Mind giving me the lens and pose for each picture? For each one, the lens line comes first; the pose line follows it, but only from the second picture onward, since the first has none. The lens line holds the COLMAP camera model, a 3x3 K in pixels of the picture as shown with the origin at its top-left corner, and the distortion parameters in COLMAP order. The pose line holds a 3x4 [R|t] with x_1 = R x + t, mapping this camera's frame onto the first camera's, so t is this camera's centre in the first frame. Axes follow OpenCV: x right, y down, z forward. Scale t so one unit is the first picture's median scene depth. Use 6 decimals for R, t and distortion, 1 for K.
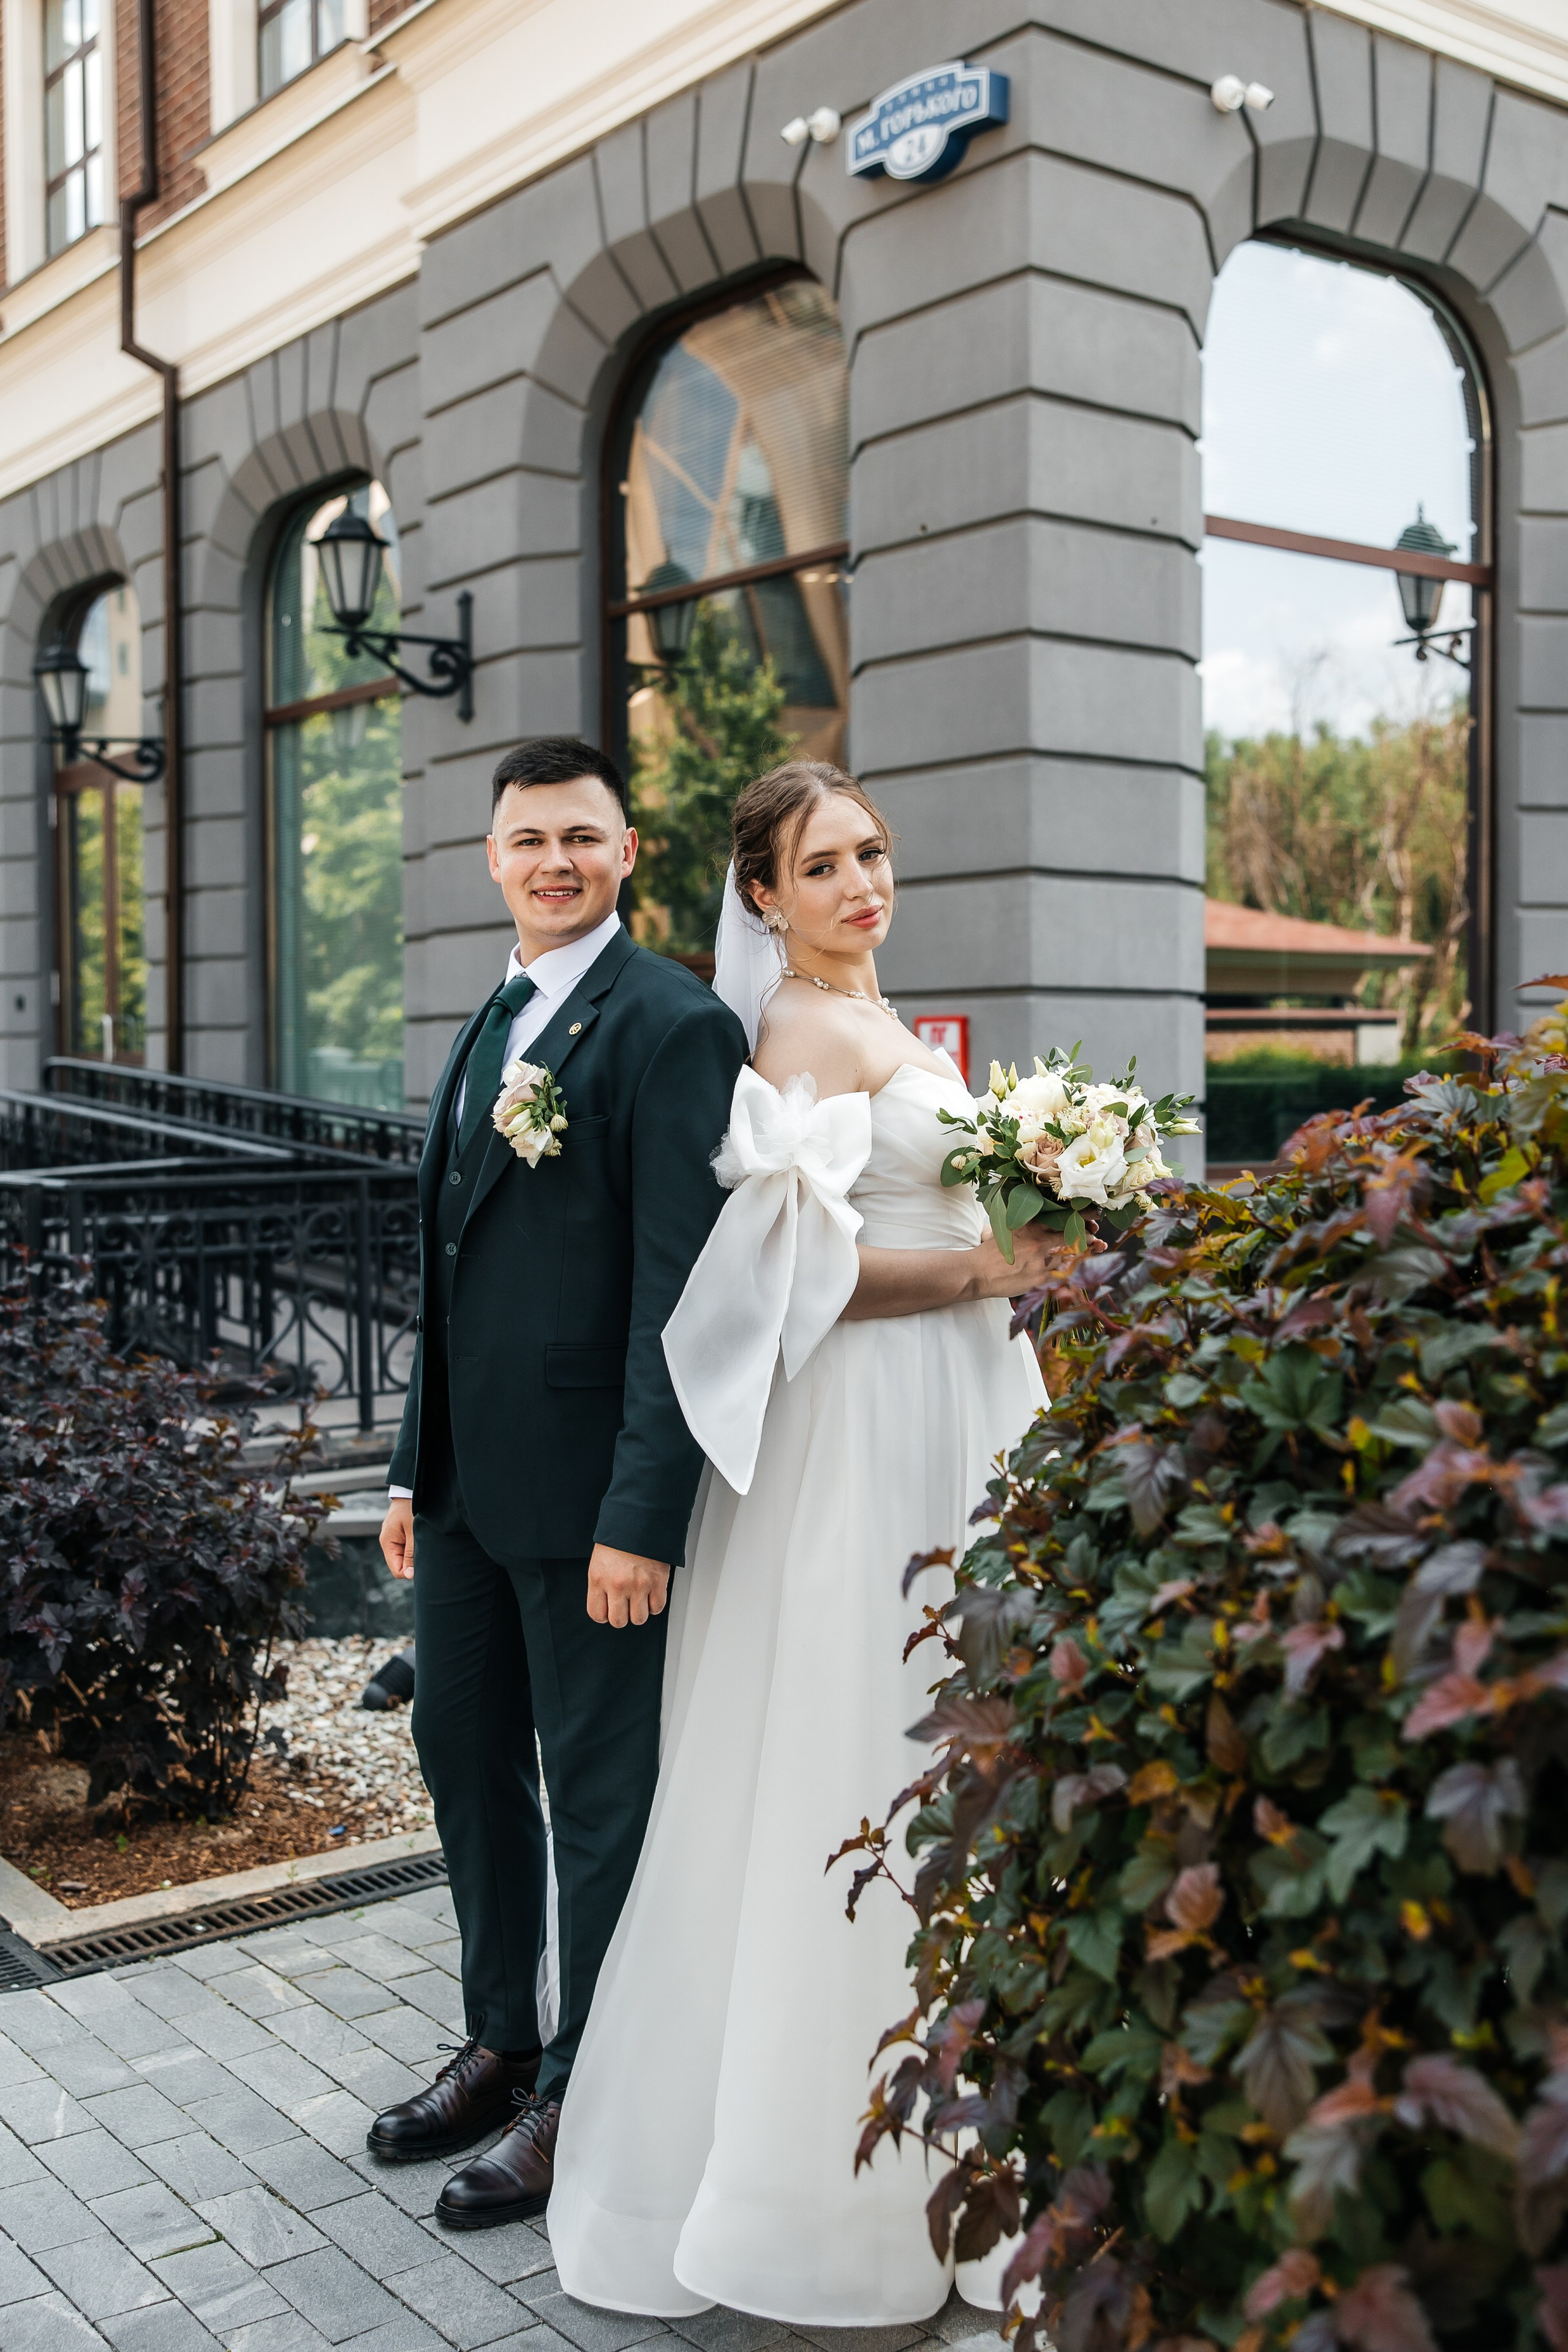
lens RADIAL K [[2560.6, 0, 784.0], [0, 2560.6, 1176.0], [0, 0, 1]] dist [-0.023717, 0.069681]
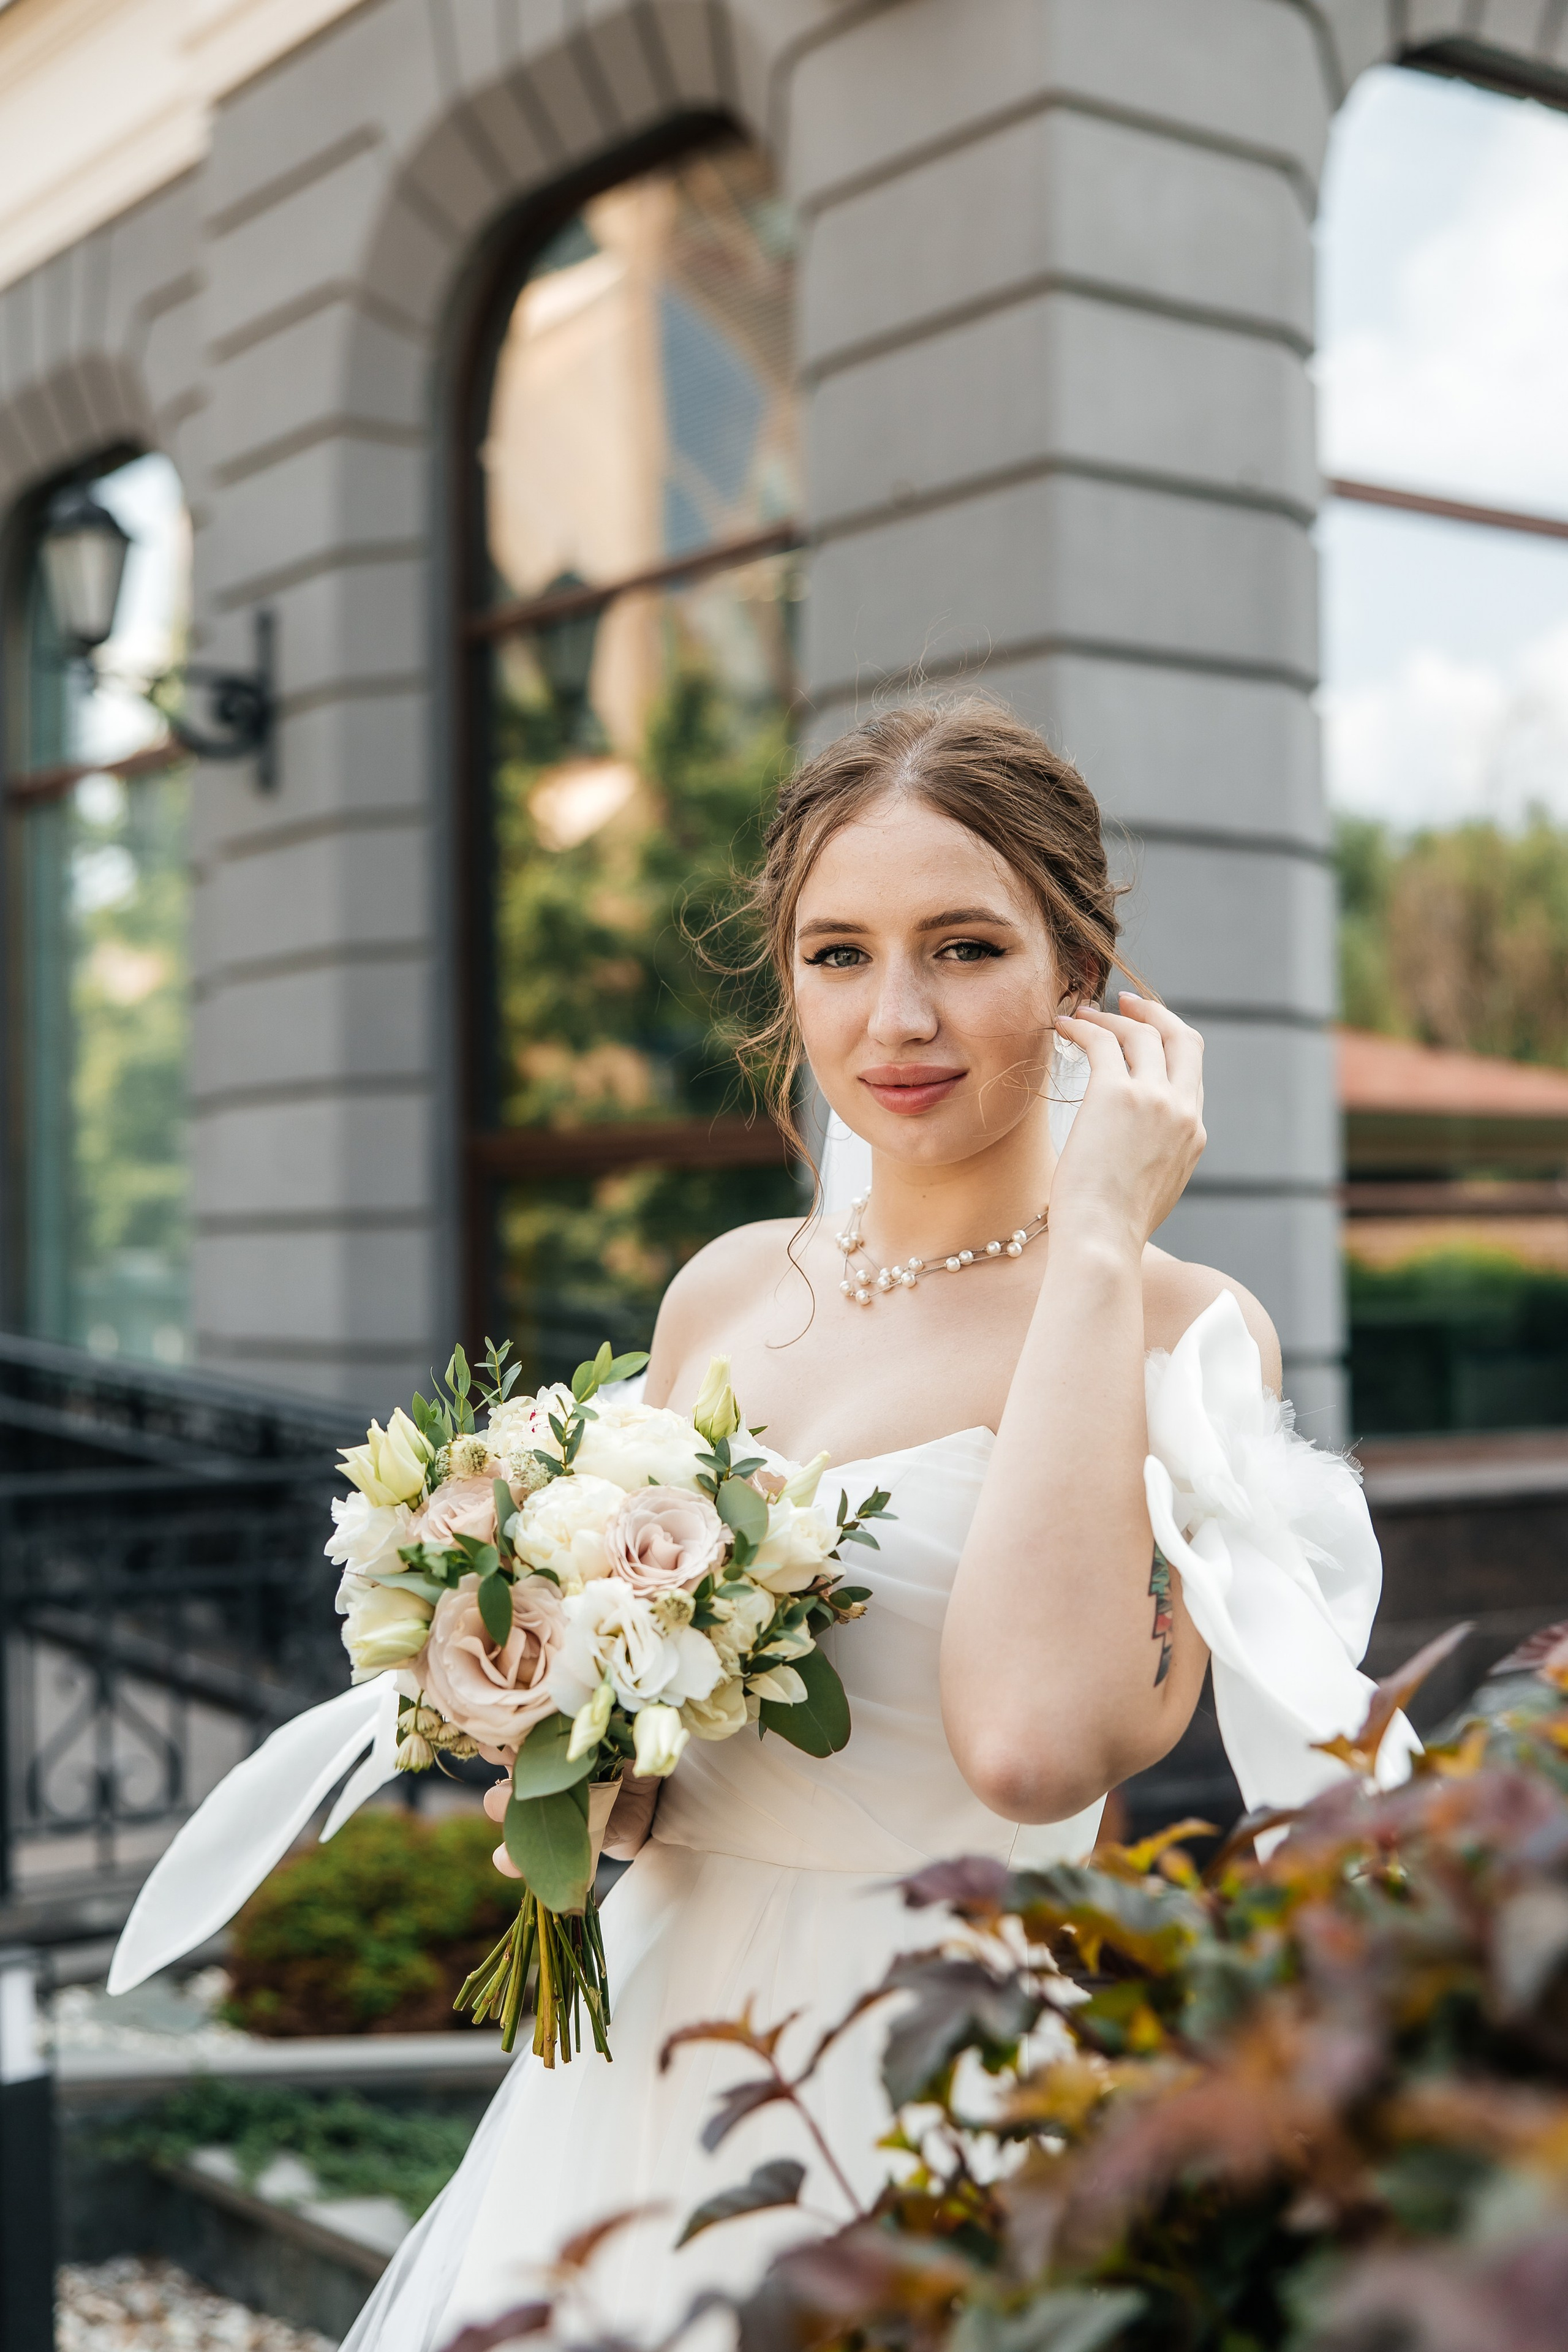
lens RADIAL K [[3353.6, 0, 784.0], [0, 3353.6, 1176.0], [0, 0, 1]] dist [0.077587, -0.066592]
pose [[0.999849, -0.007920, -0.015492, 0.027855], [0.006856, 0.997690, -0.067578, -0.012628], [0.015991, 0.067461, 0.997594, 0.105204]]
